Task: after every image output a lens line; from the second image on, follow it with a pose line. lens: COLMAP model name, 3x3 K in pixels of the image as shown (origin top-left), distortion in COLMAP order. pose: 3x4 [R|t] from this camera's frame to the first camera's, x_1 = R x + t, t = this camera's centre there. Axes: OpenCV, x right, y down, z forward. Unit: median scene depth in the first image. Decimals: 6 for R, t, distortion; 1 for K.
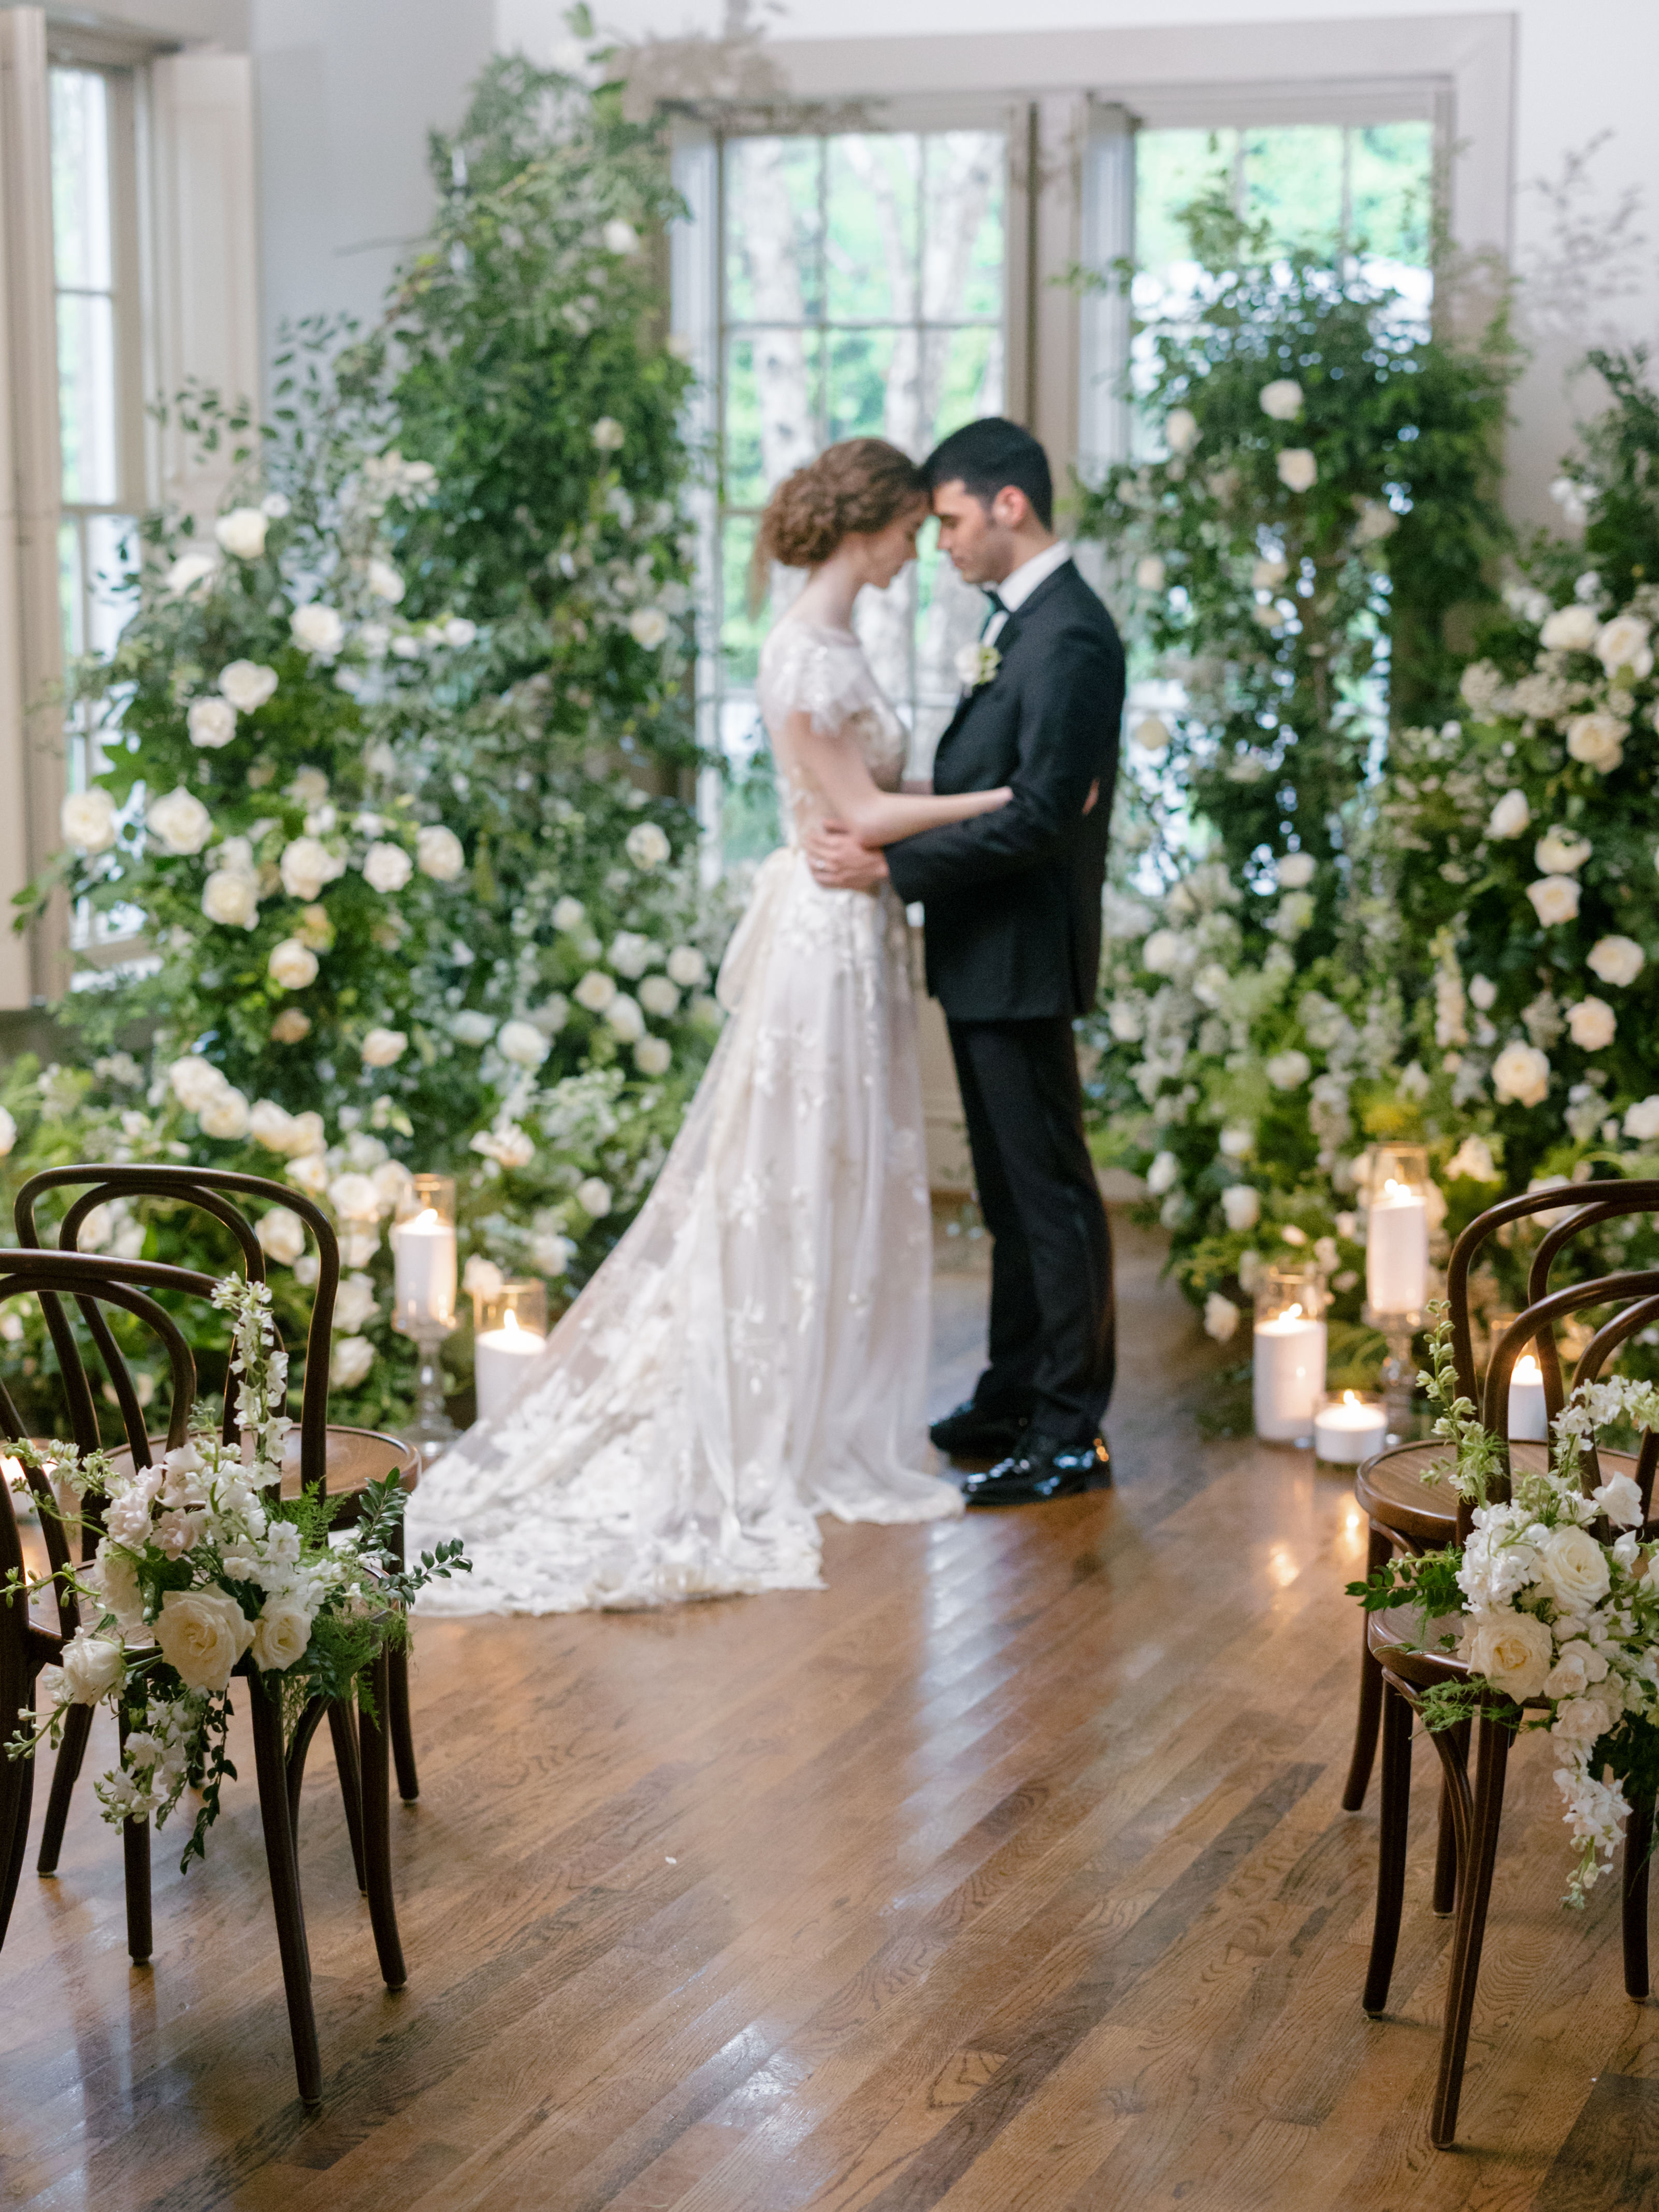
lens RADIAL K [[4098.5, 0, 770.1], [0, 4098.5, 1099.7], [0, 0, 1]] dist [-0.006561, 0.048849]
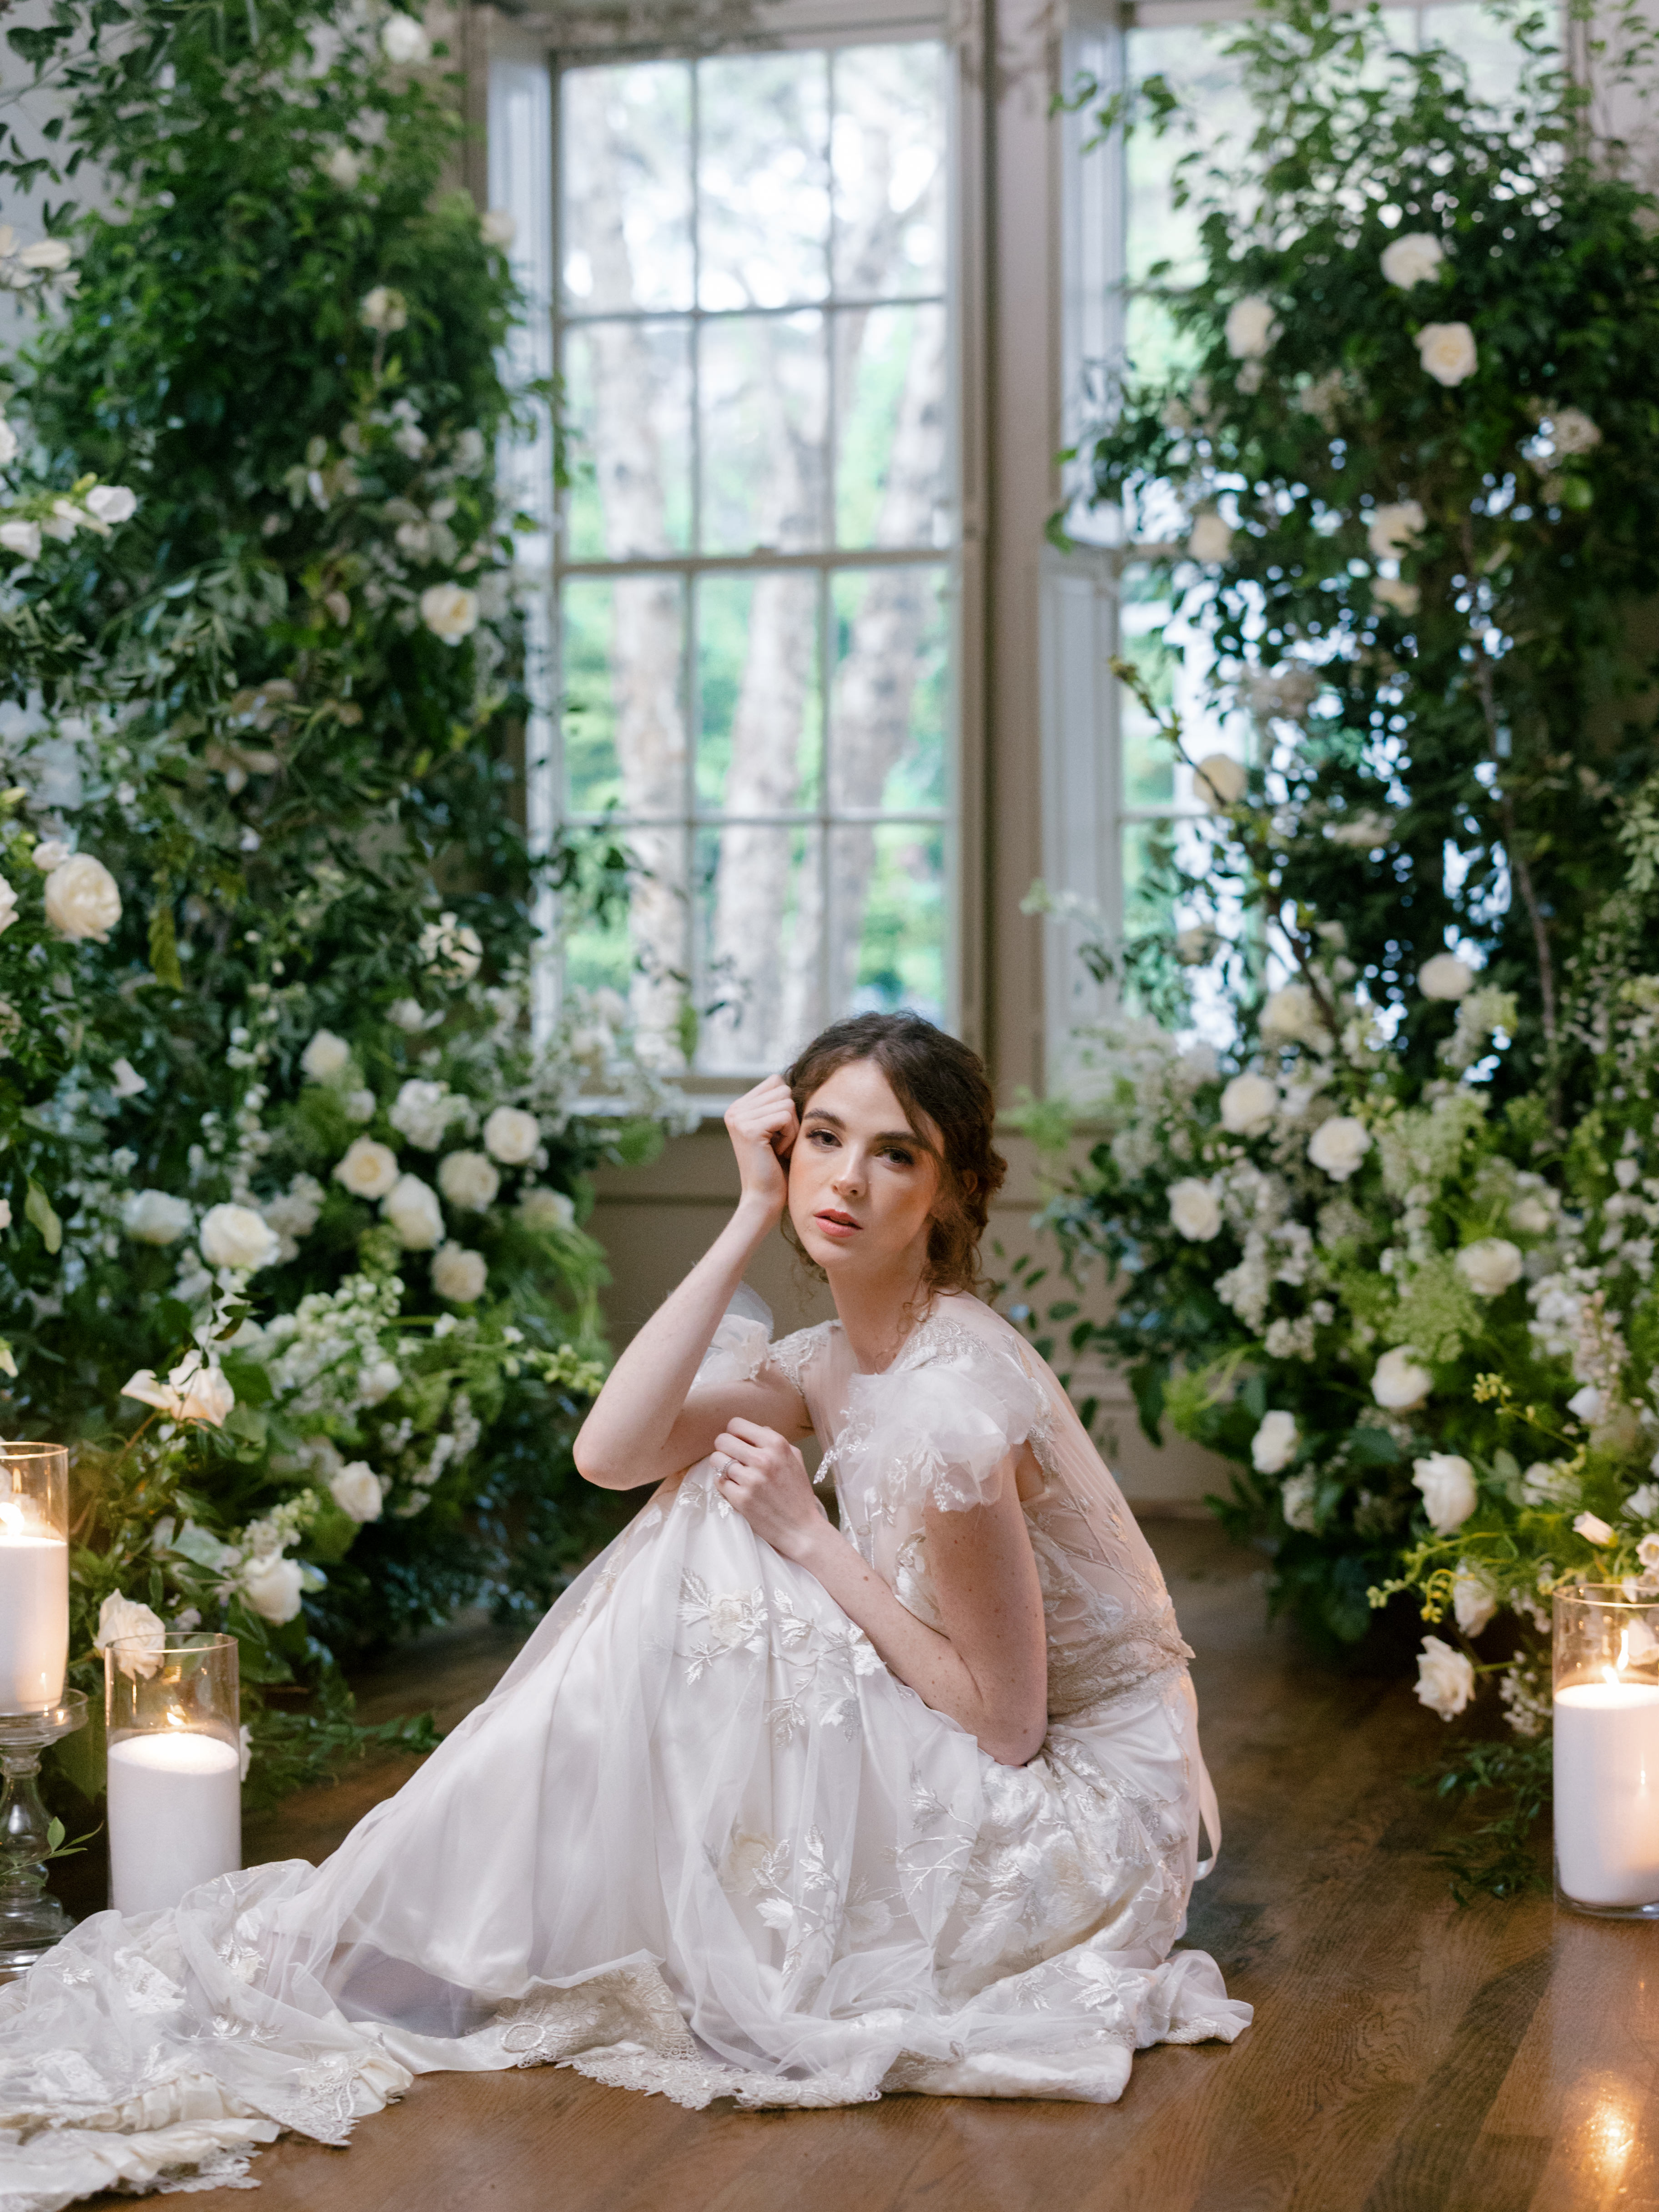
lens RADIAL K [[3578.7, 0, 862.7], [0, 3578.7, 1101.0], [0, 0, 1]] dist [0.020965, 0.000676]
pose [[0.997221, -0.008473, 0.074011, -0.007577], [0.015939, 0.994772, -0.100872, 0.021023], [-0.072769, 0.101771, 0.992143, 0.470944]]
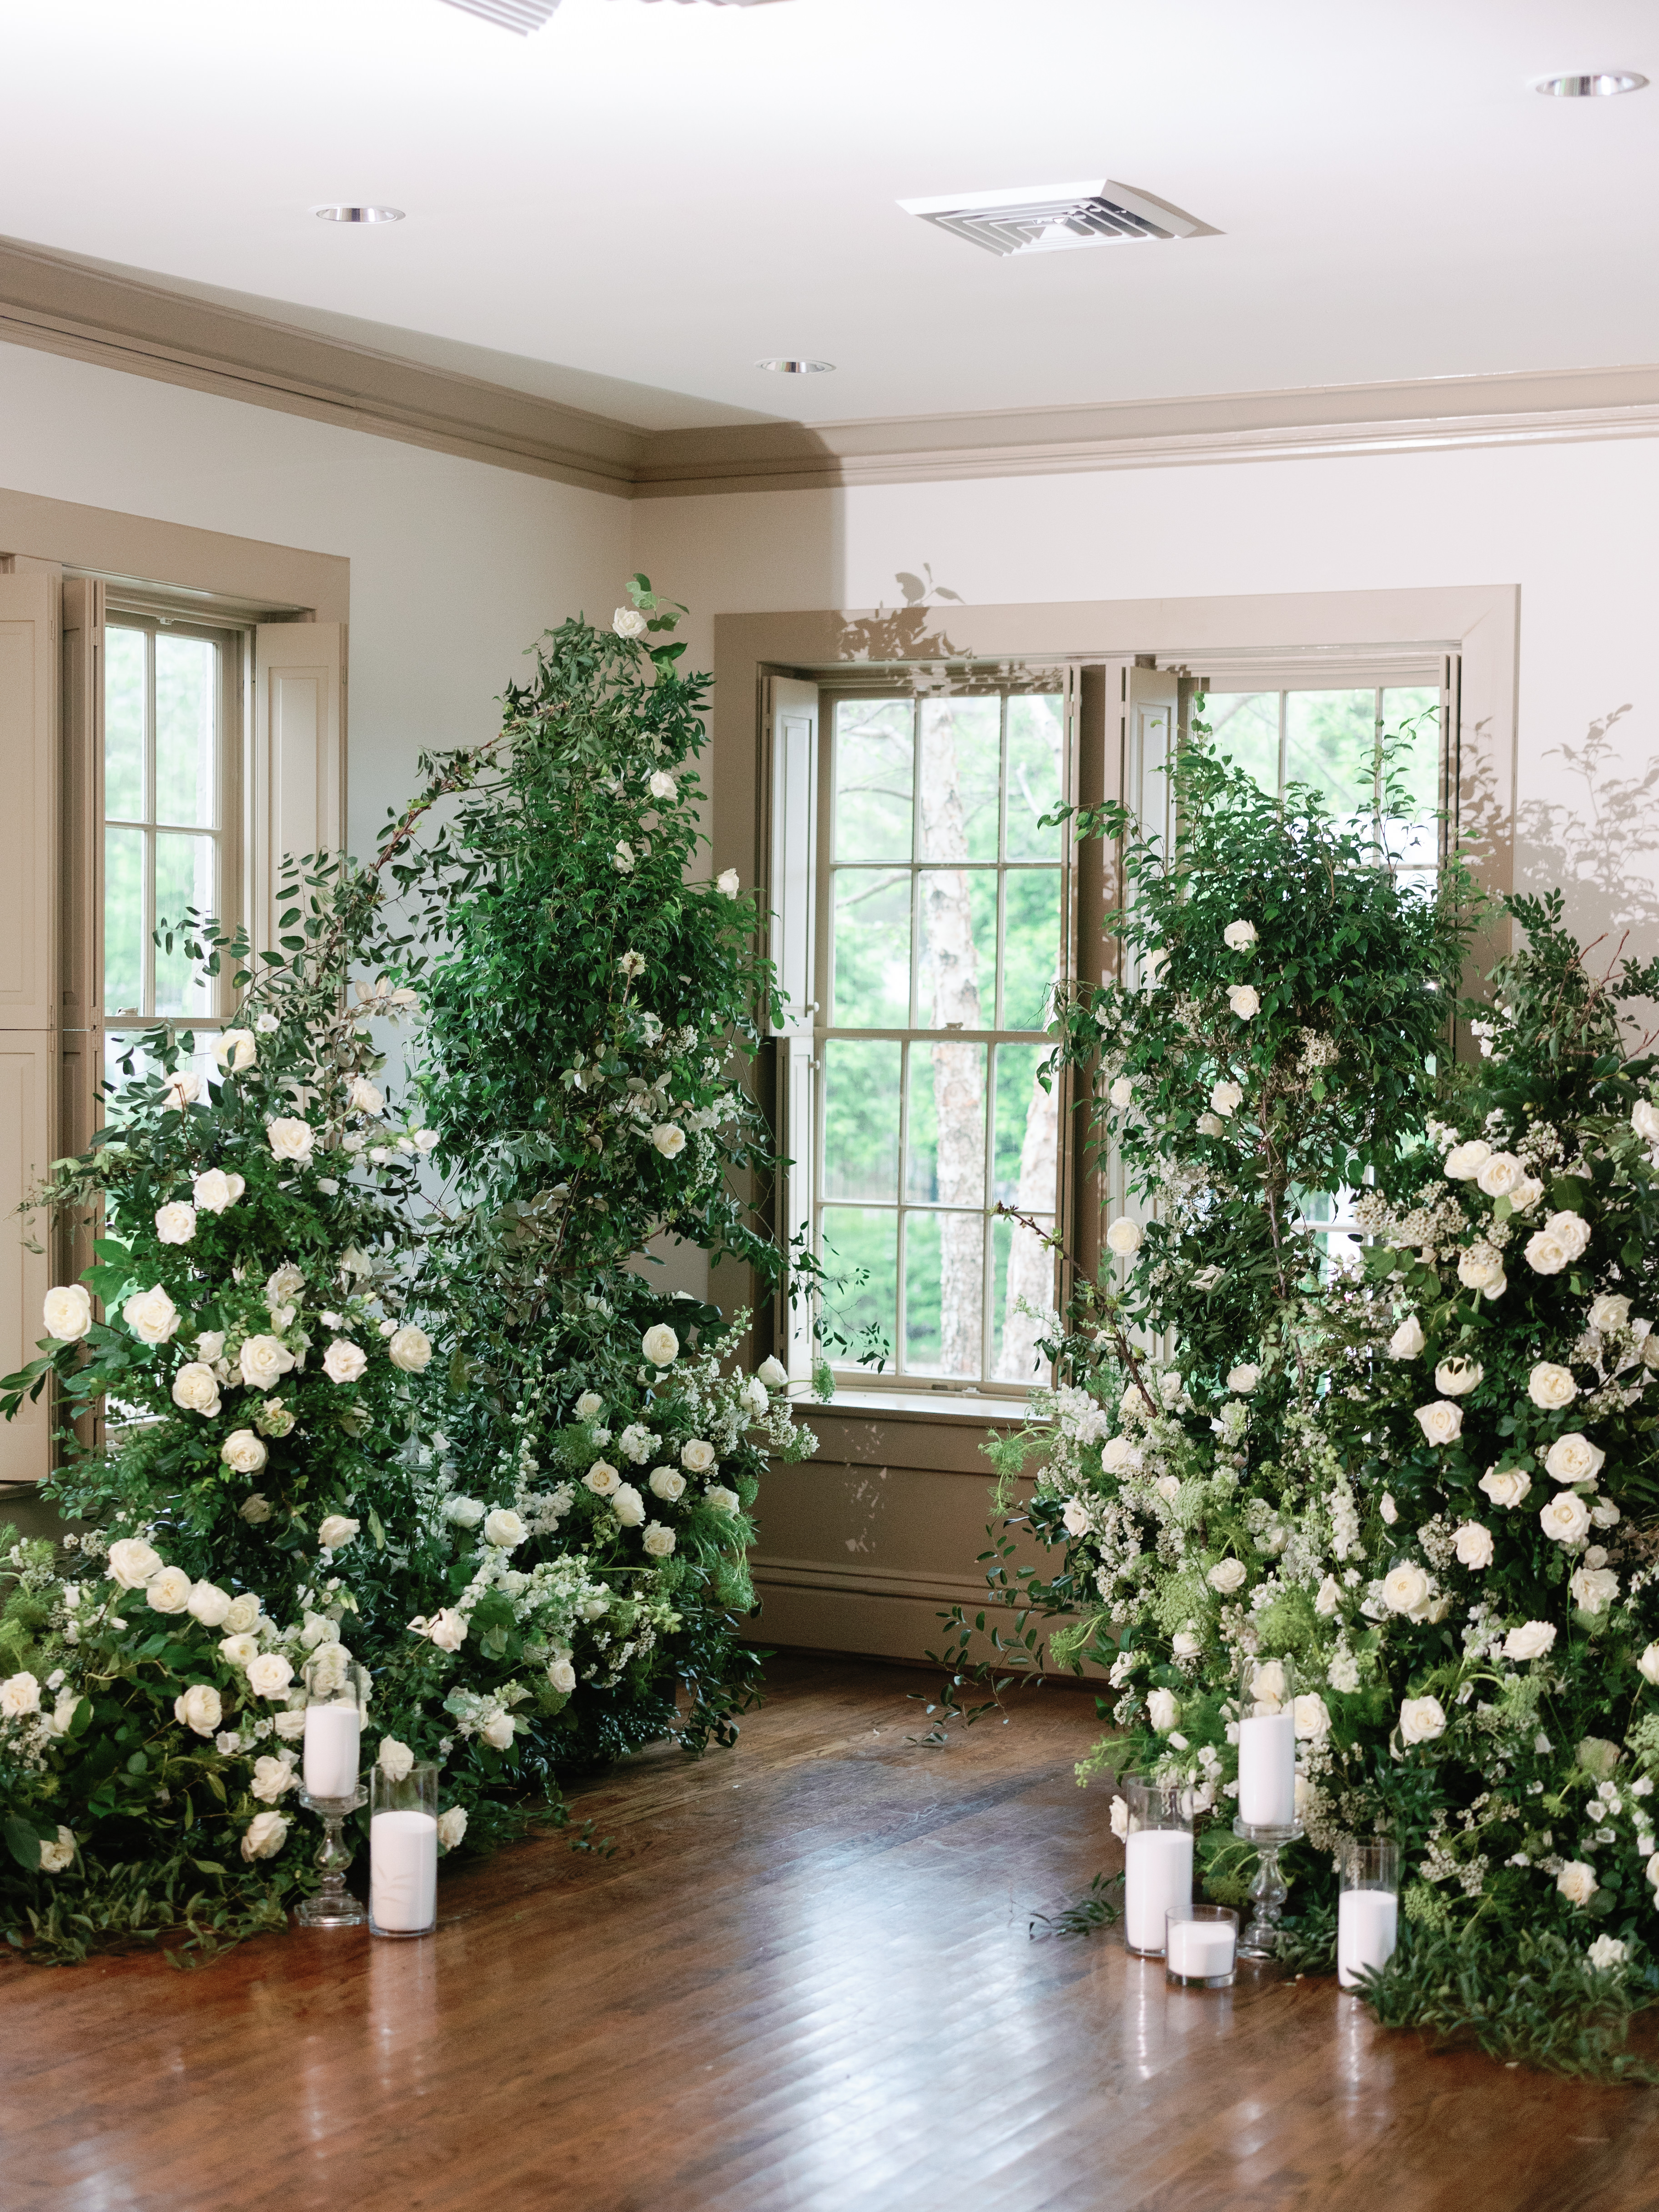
lens RADIAL K [[3578.7, 0, 862.7], [0, 3578.7, 1101.0], [0, 0, 1]] dist [0.020965, 0.000676]
pose [[0.993343, 0.017009, -0.113934, 0.136704], [-0.030473, 0.992606, -0.117497, -0.017367], [0.111093, 0.120186, 0.986516, 0.079615]]
